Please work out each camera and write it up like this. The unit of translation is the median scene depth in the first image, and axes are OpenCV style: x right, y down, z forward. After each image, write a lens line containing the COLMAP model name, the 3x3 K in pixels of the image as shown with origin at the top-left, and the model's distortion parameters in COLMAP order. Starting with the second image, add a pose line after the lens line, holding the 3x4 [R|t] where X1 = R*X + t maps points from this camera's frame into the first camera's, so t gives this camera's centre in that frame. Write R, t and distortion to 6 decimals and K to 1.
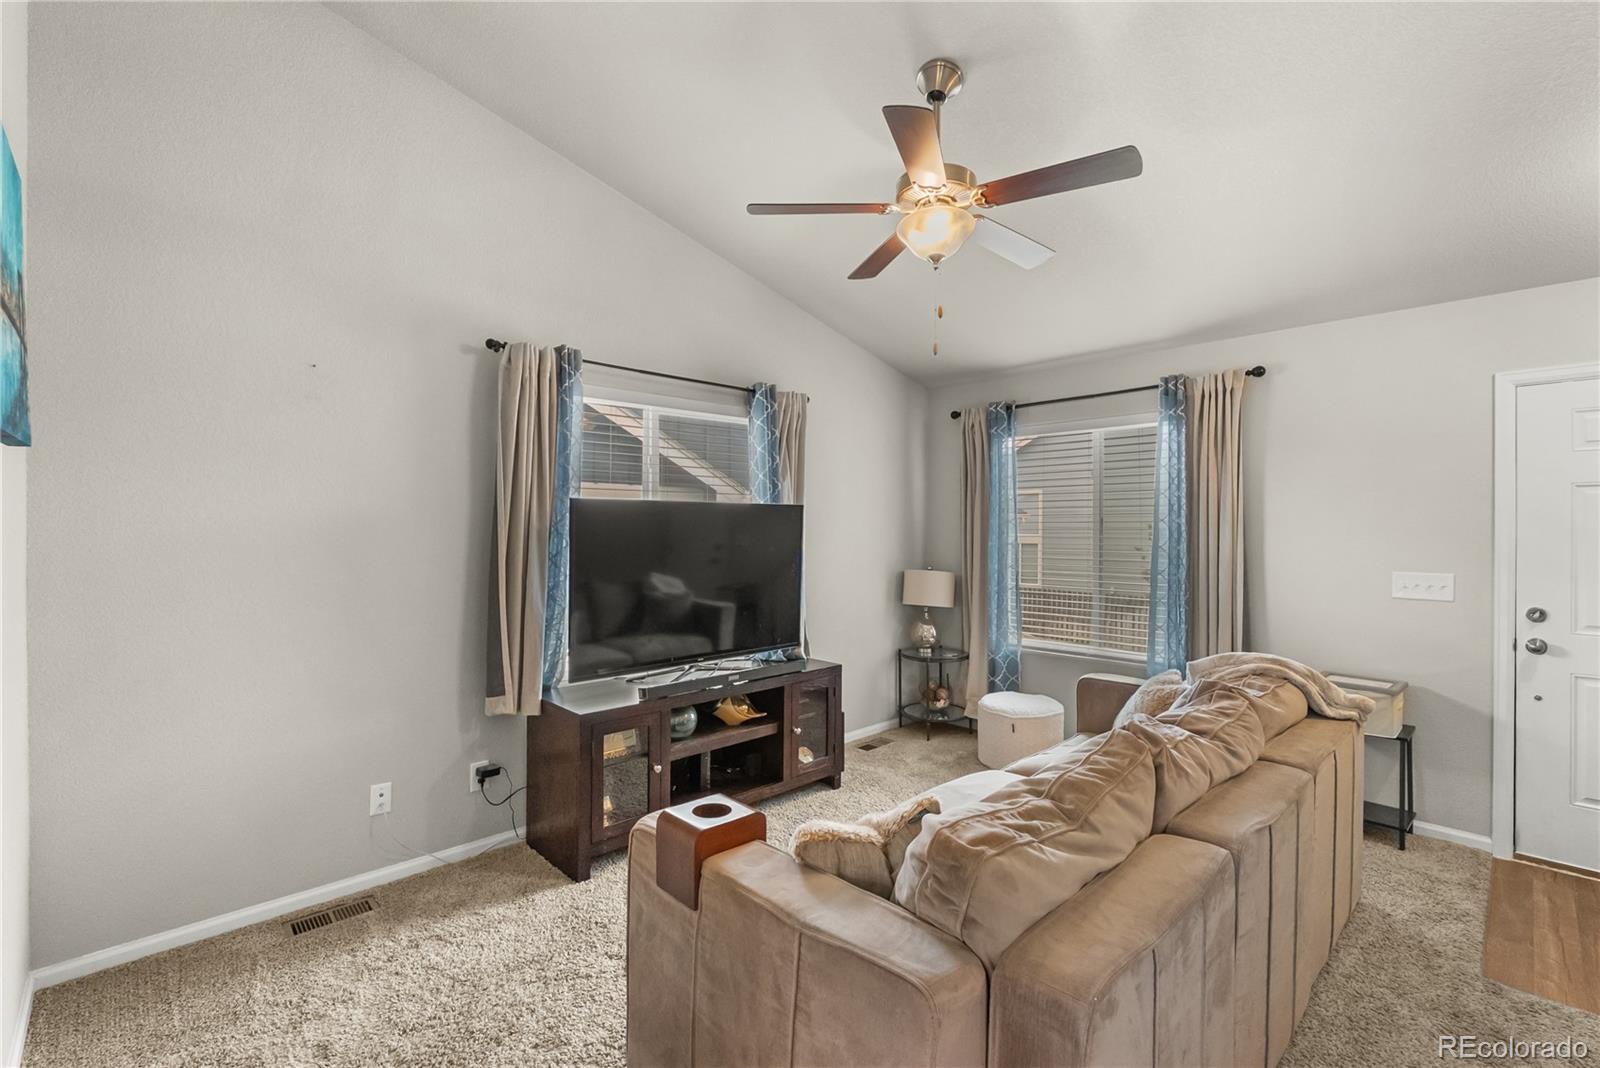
lens RADIAL K [[717.8, 0, 794.8], [0, 717.8, 521.5], [0, 0, 1]] dist [-0.007499, -0.001177]
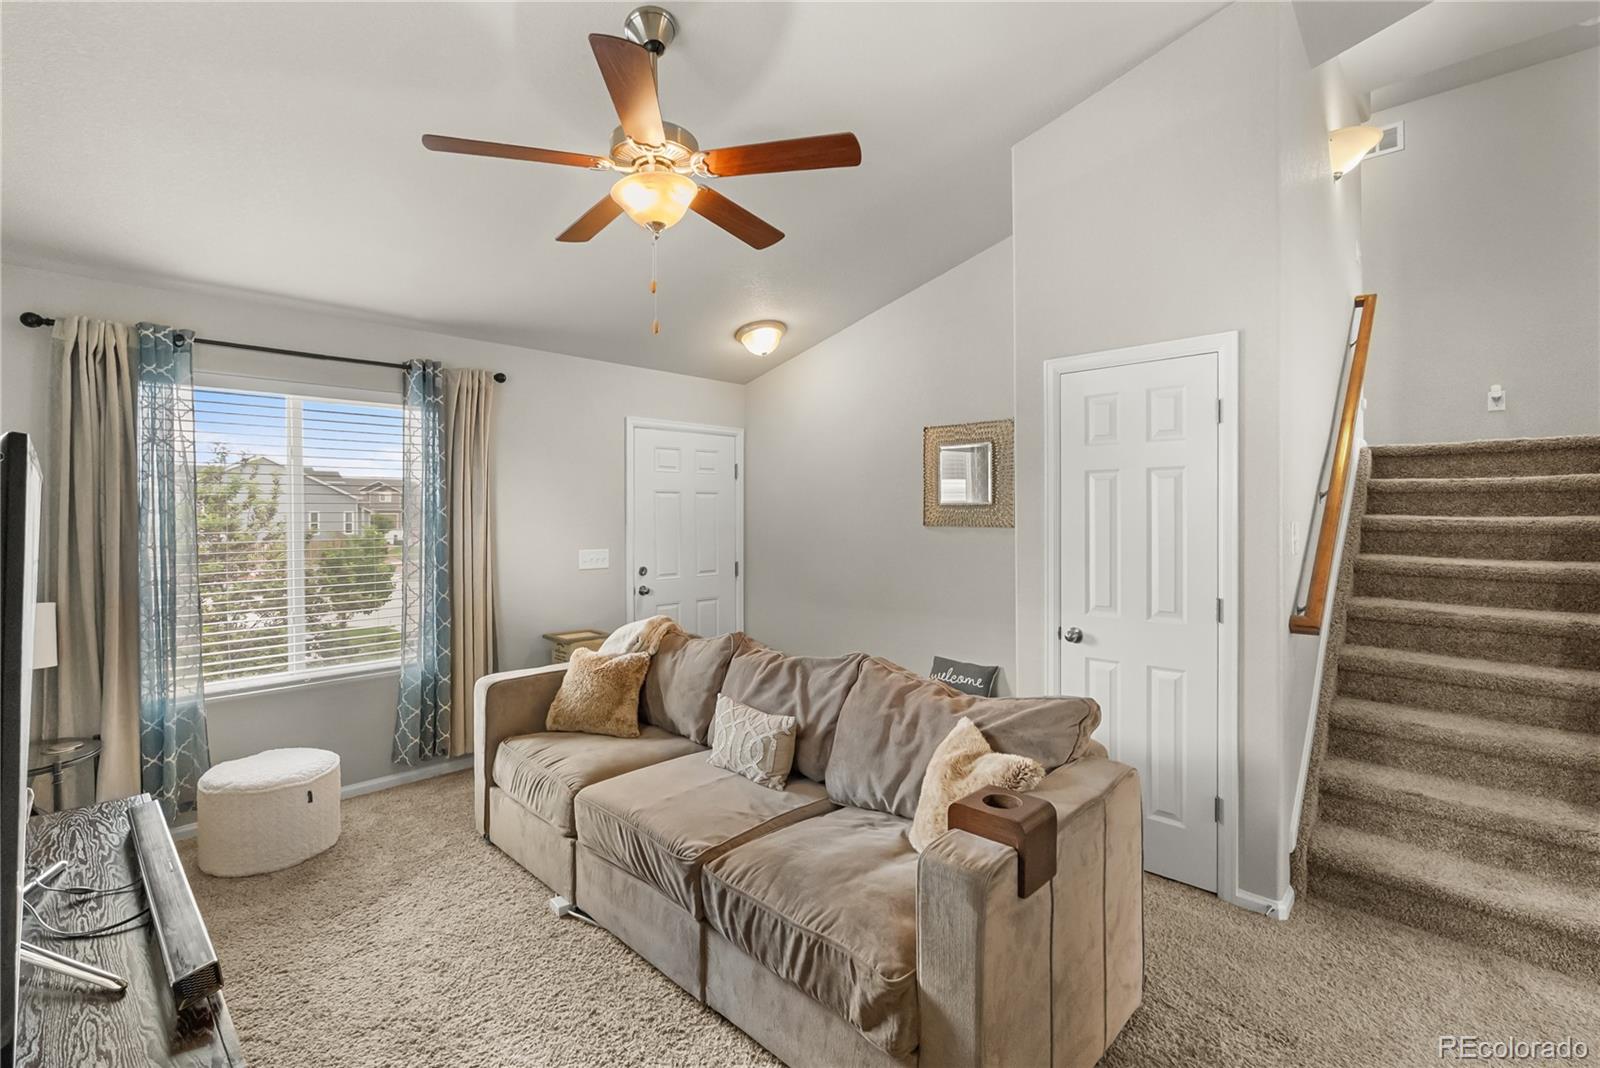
lens RADIAL K [[717.8, 0, 807.3], [0, 717.8, 518.2], [0, 0, 1]] dist [-0.007499, -0.001177]
pose [[-0.068184, -0.008962, 0.997633, -0.489798], [-0.005656, 0.999947, 0.008596, -0.004133], [-0.997657, -0.005056, -0.068231, 0.591431]]
